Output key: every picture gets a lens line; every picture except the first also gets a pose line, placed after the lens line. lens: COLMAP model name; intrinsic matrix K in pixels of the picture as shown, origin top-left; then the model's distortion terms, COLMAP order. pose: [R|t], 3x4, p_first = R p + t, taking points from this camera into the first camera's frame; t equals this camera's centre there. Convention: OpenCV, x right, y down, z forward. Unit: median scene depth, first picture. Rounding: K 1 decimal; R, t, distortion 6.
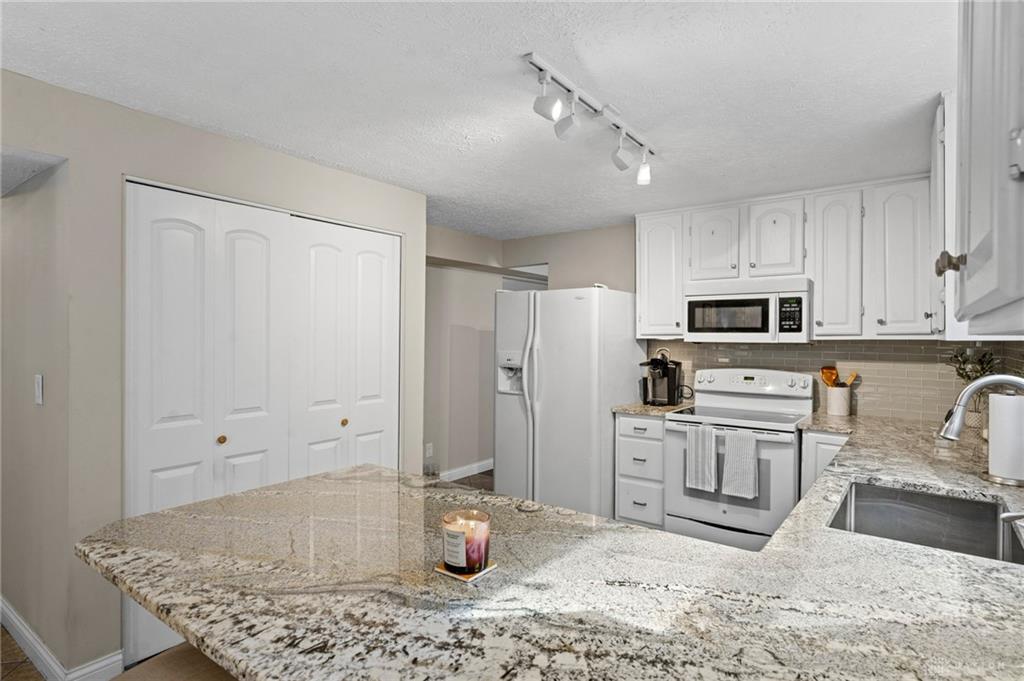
lens RADIAL K [[546.6, 0, 512.0], [0, 546.6, 340.5], [0, 0, 1]] dist [0.002285, -0.000435]
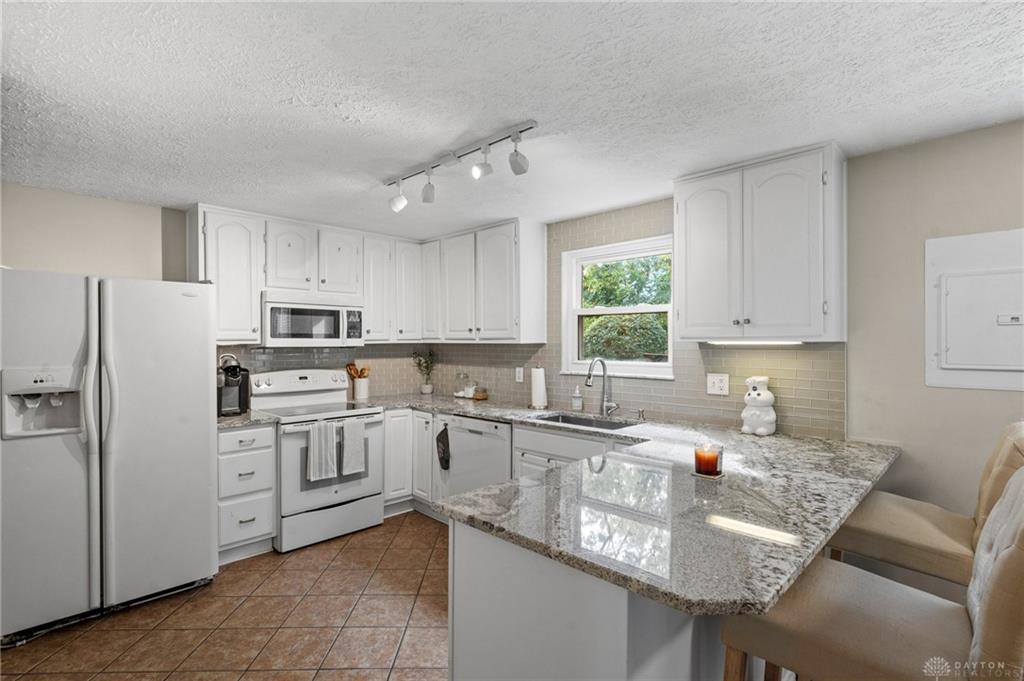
lens RADIAL K [[491.0, 0, 512.0], [0, 491.0, 340.5], [0, 0, 1]] dist [-0.000542, -0.000181]
pose [[0.132104, -0.003497, 0.991230, -0.594215], [0.008420, 0.999962, 0.002406, -0.009301], [-0.991200, 0.008028, 0.132128, 0.481390]]
